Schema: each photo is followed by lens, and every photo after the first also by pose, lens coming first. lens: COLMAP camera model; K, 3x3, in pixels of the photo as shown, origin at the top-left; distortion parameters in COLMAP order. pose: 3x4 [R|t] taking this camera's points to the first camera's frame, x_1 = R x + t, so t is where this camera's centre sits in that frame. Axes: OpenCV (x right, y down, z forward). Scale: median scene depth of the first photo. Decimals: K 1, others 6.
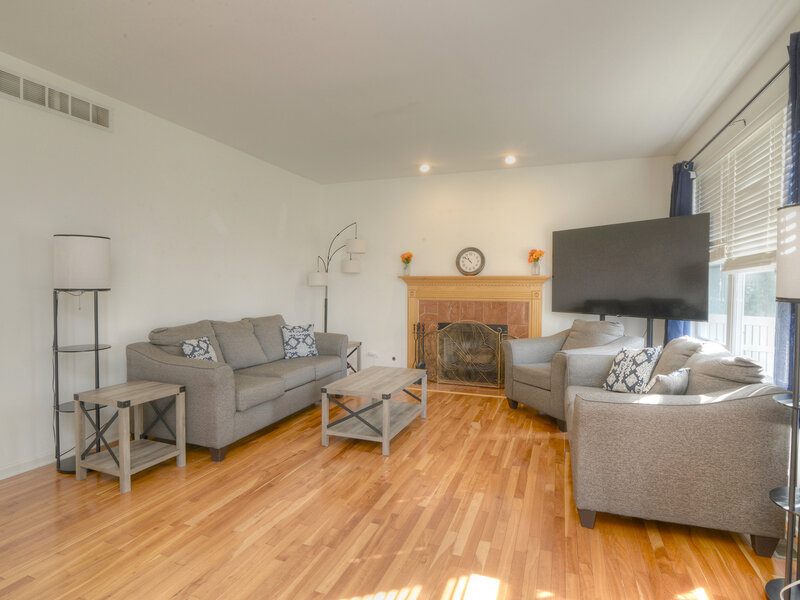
lens RADIAL K [[435.6, 0, 396.7], [0, 435.6, 297.8], [0, 0, 1]] dist [-0.020672, 0.000525]
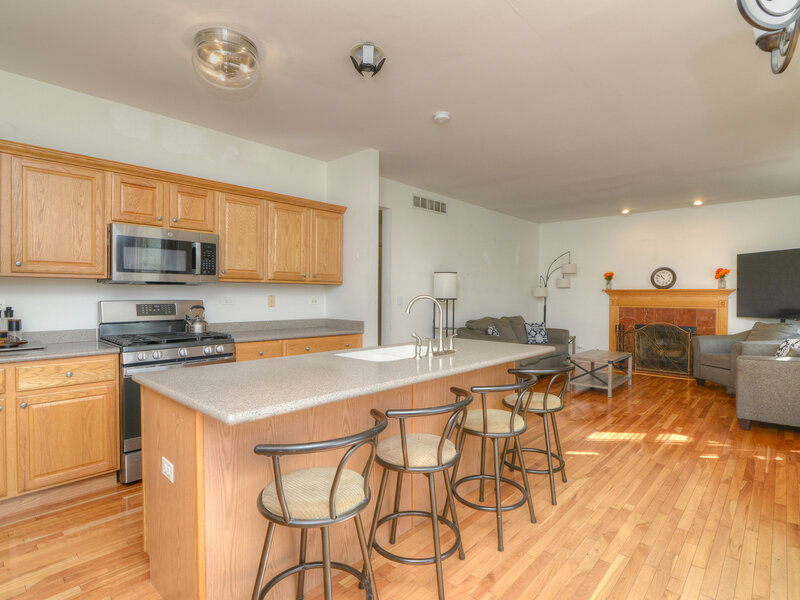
lens RADIAL K [[422.8, 0, 400.0], [0, 422.8, 300.0], [0, 0, 1]] dist [-0.014687, 0.000587]
pose [[0.930739, 0.001584, -0.365681, -0.129860], [-0.008354, 0.999822, -0.016932, 0.013222], [0.365589, 0.018814, 0.930586, -0.574466]]
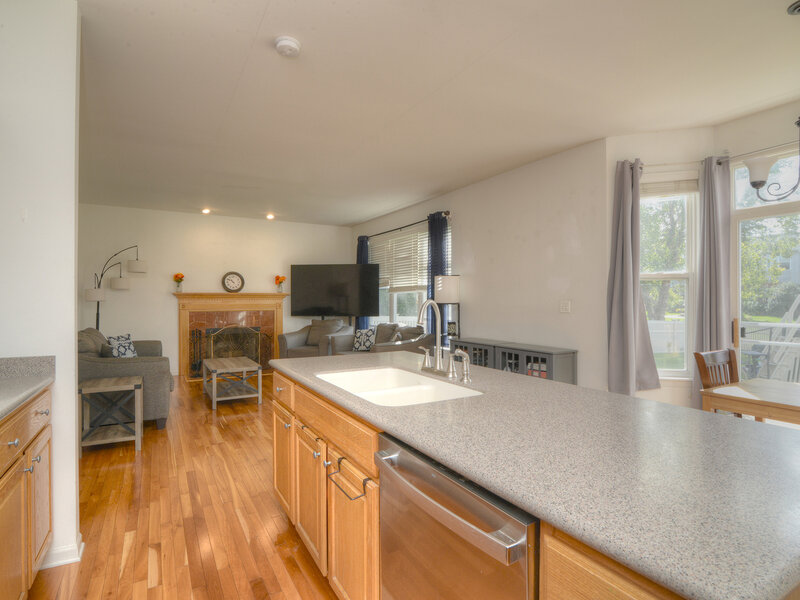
lens RADIAL K [[427.3, 0, 398.1], [0, 427.3, 301.6], [0, 0, 1]] dist [-0.021651, 0.000021]
pose [[0.634179, -0.010864, 0.773110, -0.647229], [0.026872, 0.999607, -0.007995, 0.002301], [-0.772719, 0.025845, 0.634222, -0.298004]]
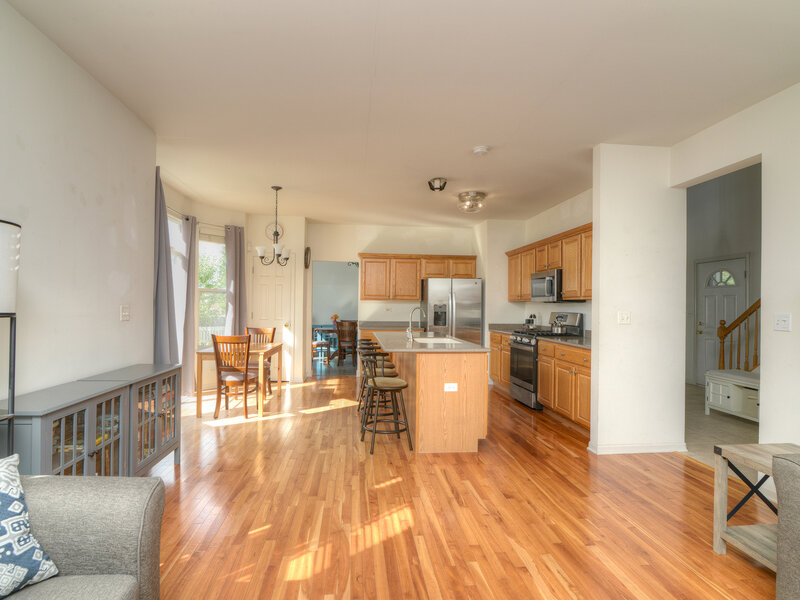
lens RADIAL K [[435.6, 0, 396.7], [0, 435.6, 297.8], [0, 0, 1]] dist [-0.020672, 0.000525]
pose [[-0.894866, -0.027903, -0.445462, 0.193657], [-0.032417, 0.999471, 0.002516, -0.023848], [0.445157, 0.016692, -0.895297, 0.827103]]
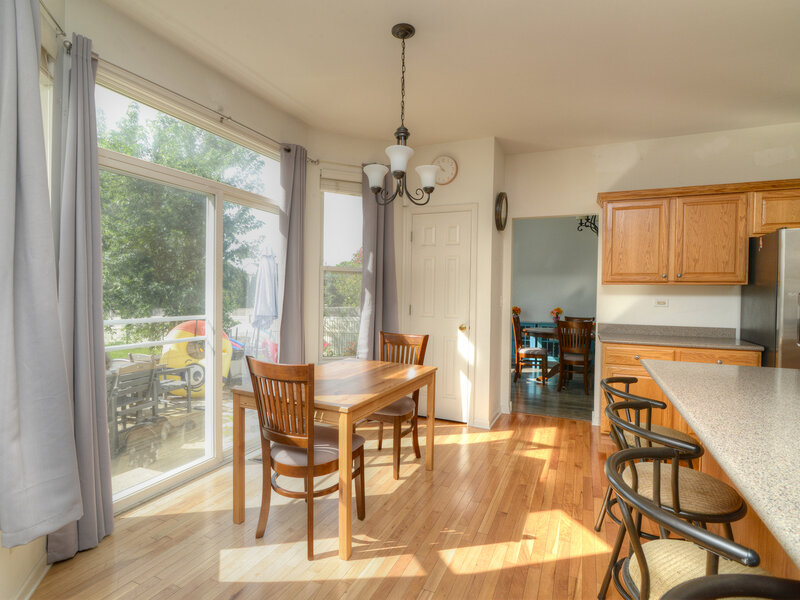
lens RADIAL K [[413.0, 0, 398.1], [0, 413.0, 299.7], [0, 0, 1]] dist [-0.018398, -0.000613]
pose [[-0.997715, -0.025302, 0.062643, -0.061173], [-0.022471, 0.998712, 0.045489, -0.004095], [-0.063714, 0.043977, -0.996999, 0.143802]]
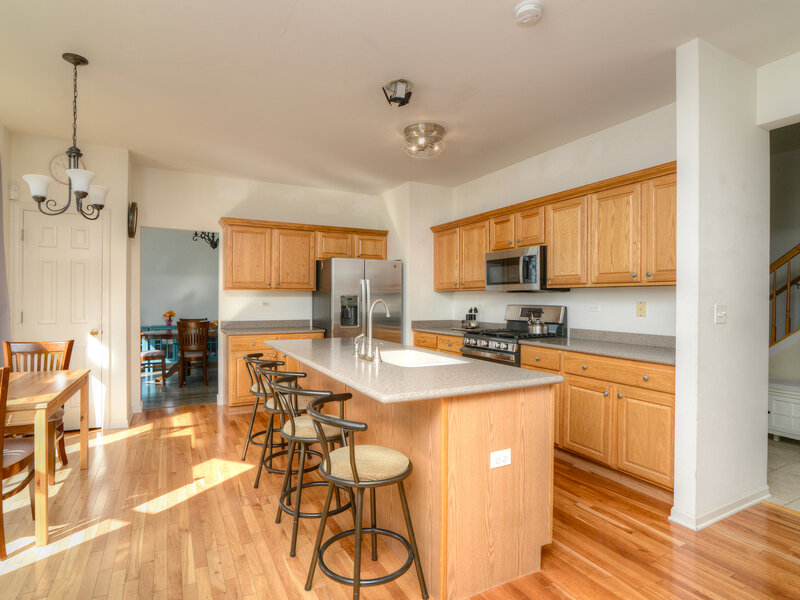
lens RADIAL K [[435.6, 0, 396.7], [0, 435.6, 297.8], [0, 0, 1]] dist [-0.020672, 0.000525]
pose [[-0.663401, -0.013972, -0.748134, 0.107717], [-0.031298, 0.999469, 0.009087, -0.009603], [0.747609, 0.029443, -0.663486, 0.336895]]
